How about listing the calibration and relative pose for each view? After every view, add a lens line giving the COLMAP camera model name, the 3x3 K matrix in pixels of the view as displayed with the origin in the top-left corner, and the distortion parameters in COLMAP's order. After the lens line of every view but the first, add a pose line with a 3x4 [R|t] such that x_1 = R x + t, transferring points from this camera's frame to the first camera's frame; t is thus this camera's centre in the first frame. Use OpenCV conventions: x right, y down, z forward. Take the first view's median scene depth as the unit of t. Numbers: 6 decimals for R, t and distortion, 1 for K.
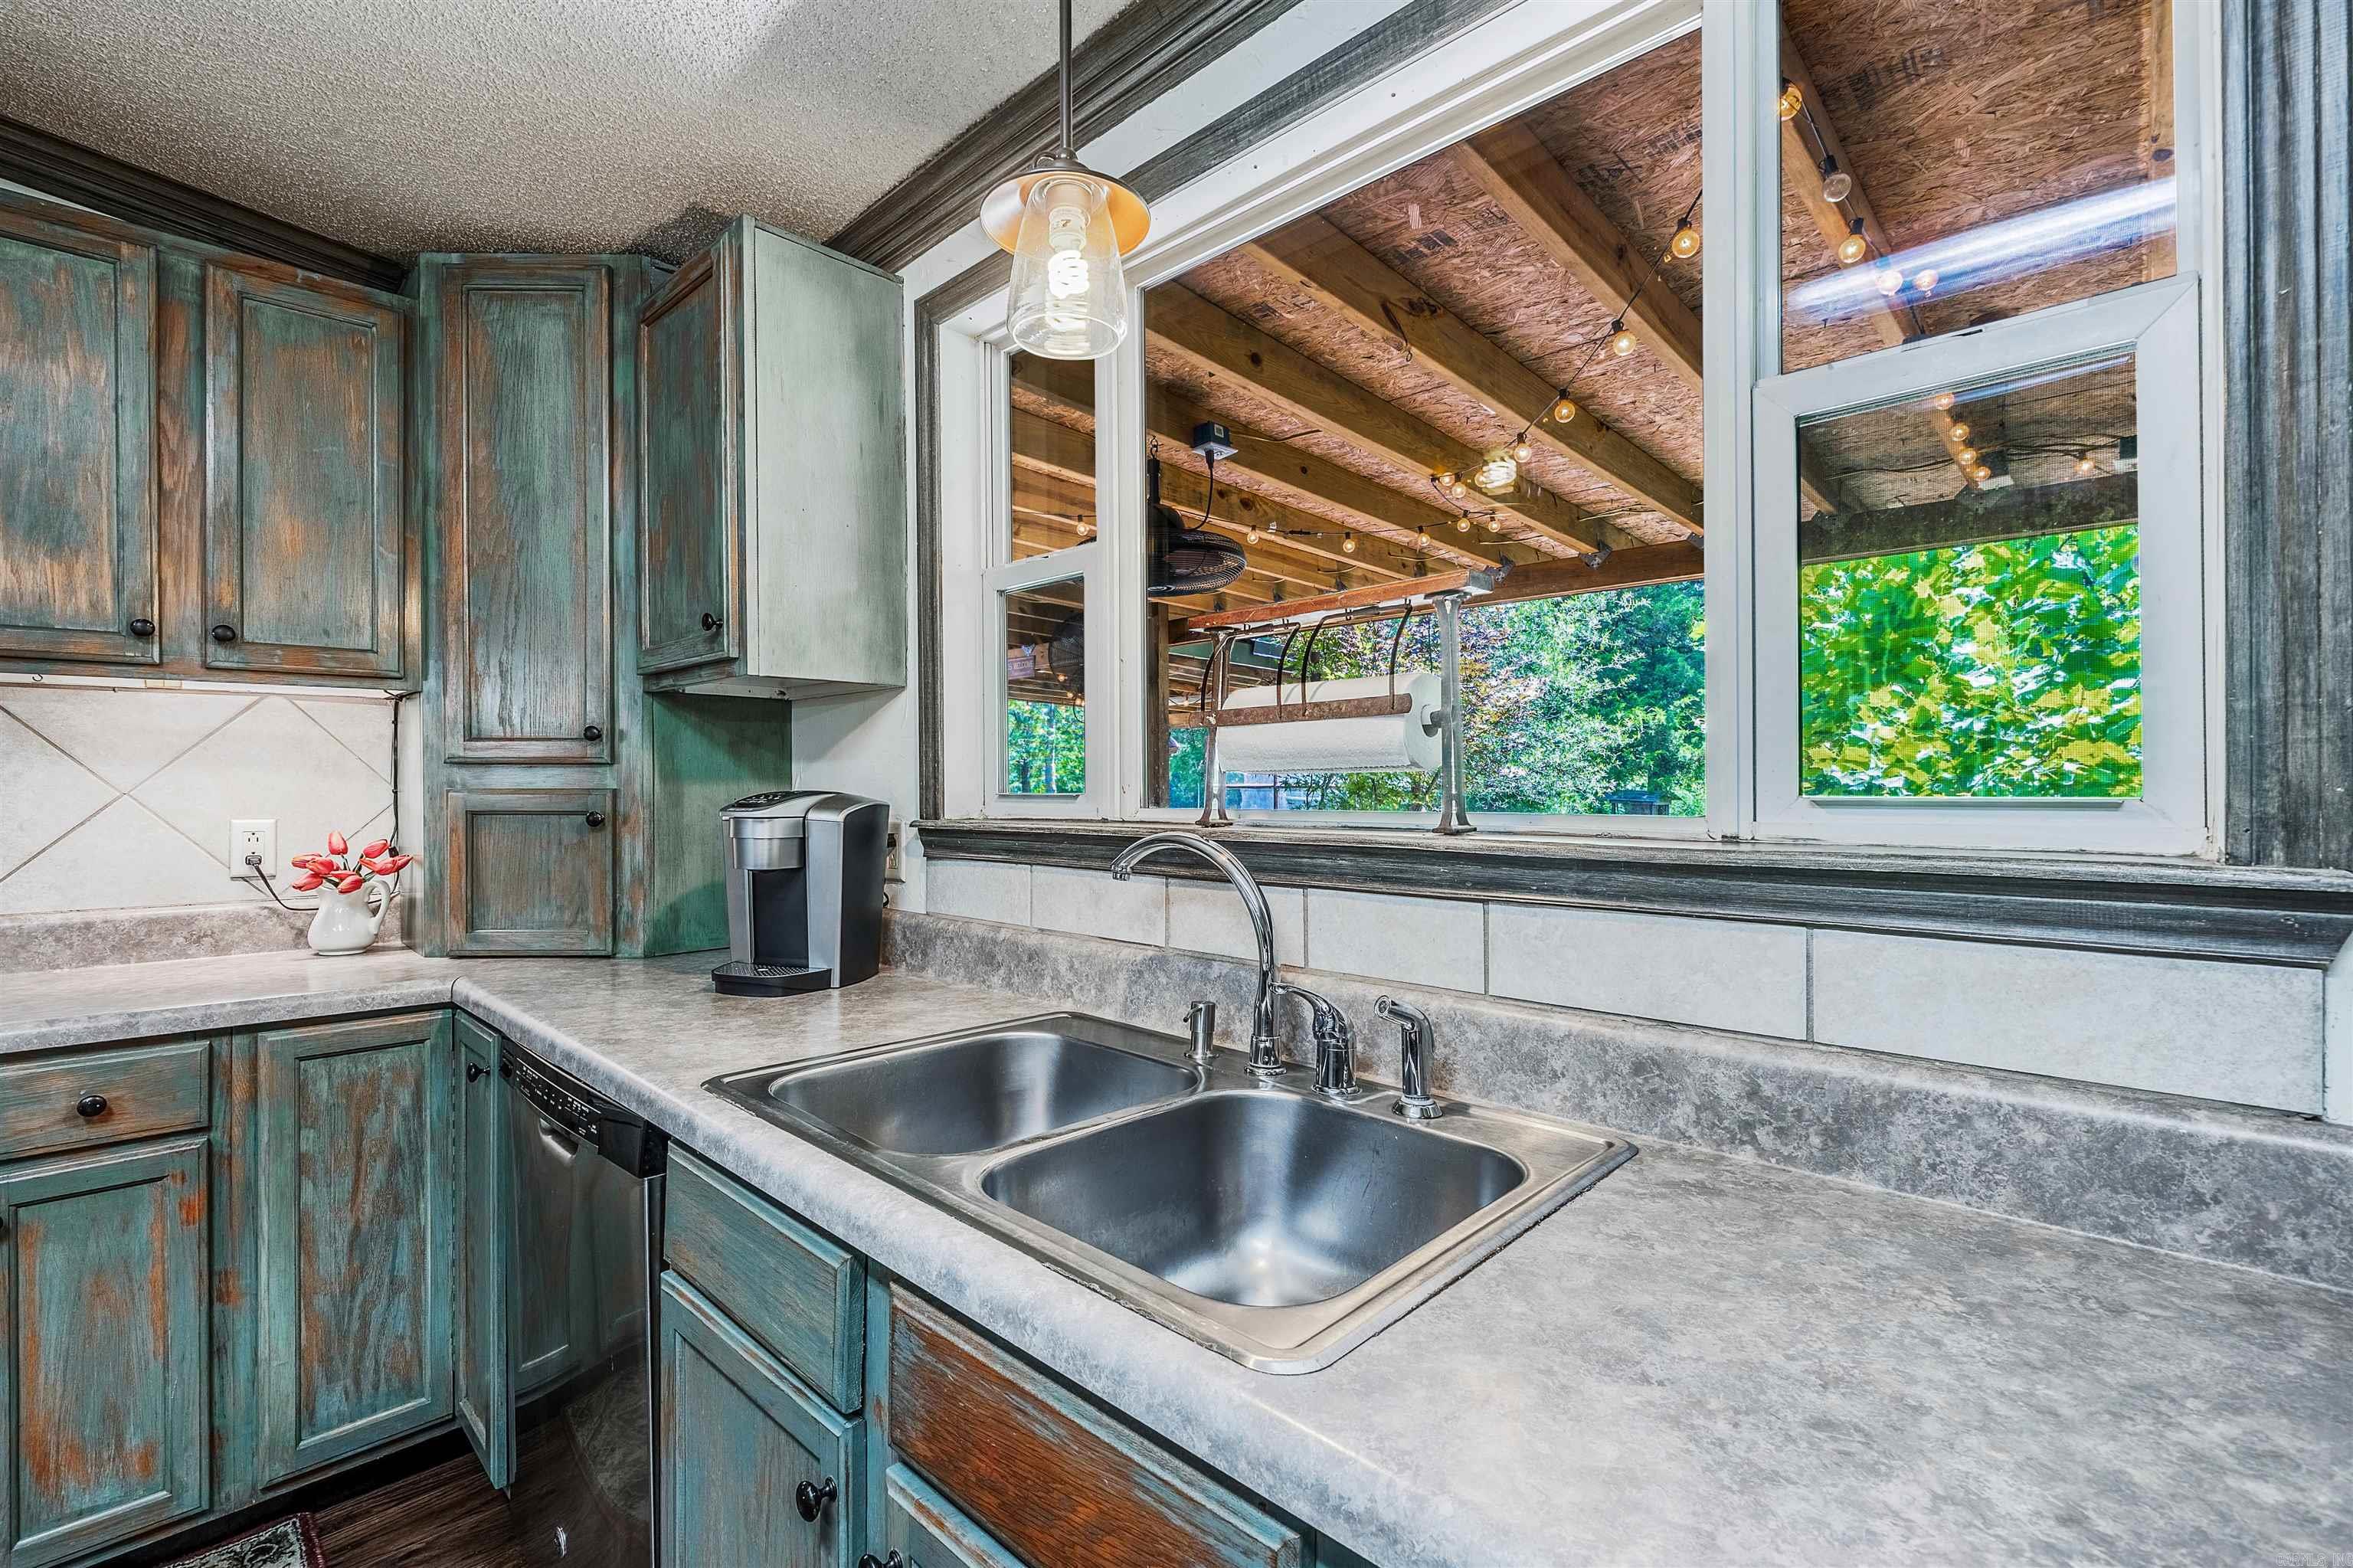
lens RADIAL K [[1018.1, 0, 1151.9], [0, 1018.1, 787.8], [0, 0, 1]] dist [-0.004506, -0.000432]
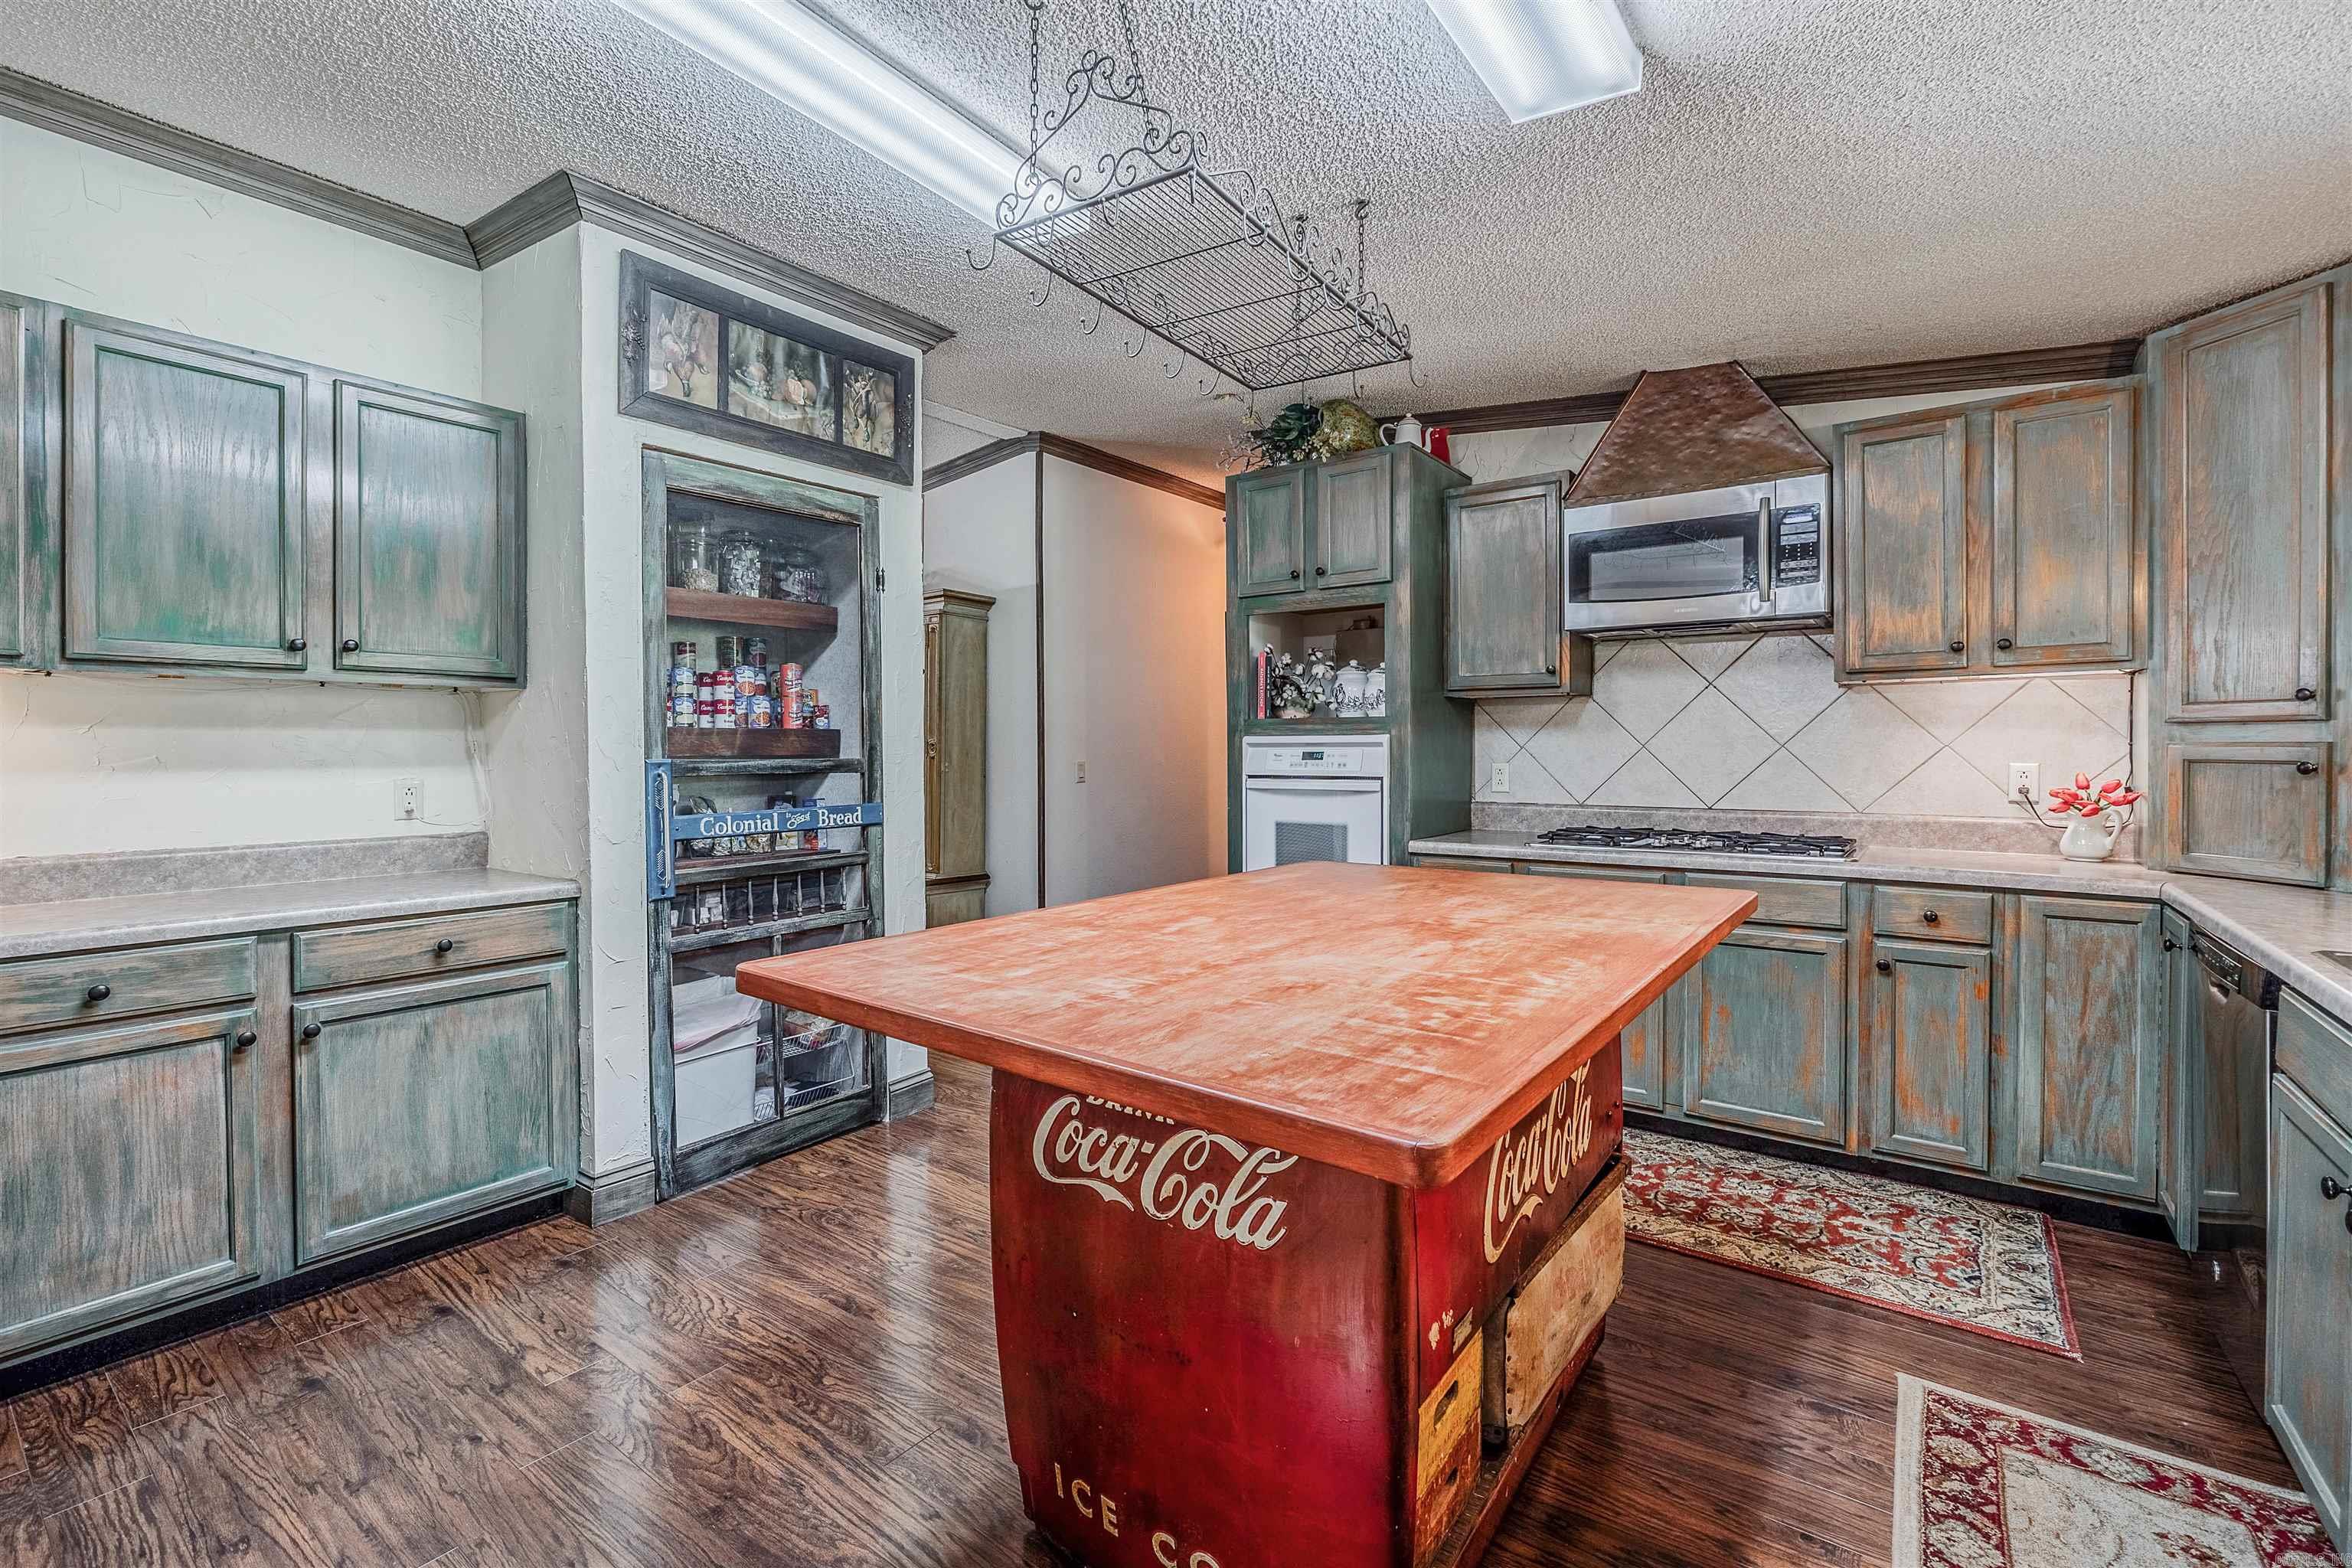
lens RADIAL K [[1017.6, 0, 1166.5], [0, 1017.6, 760.9], [0, 0, 1]] dist [-0.004506, -0.000432]
pose [[0.128267, 0.015686, -0.991616, 0.476458], [0.004201, 0.999857, 0.016360, -0.001845], [0.991731, -0.006264, 0.128183, -0.487057]]
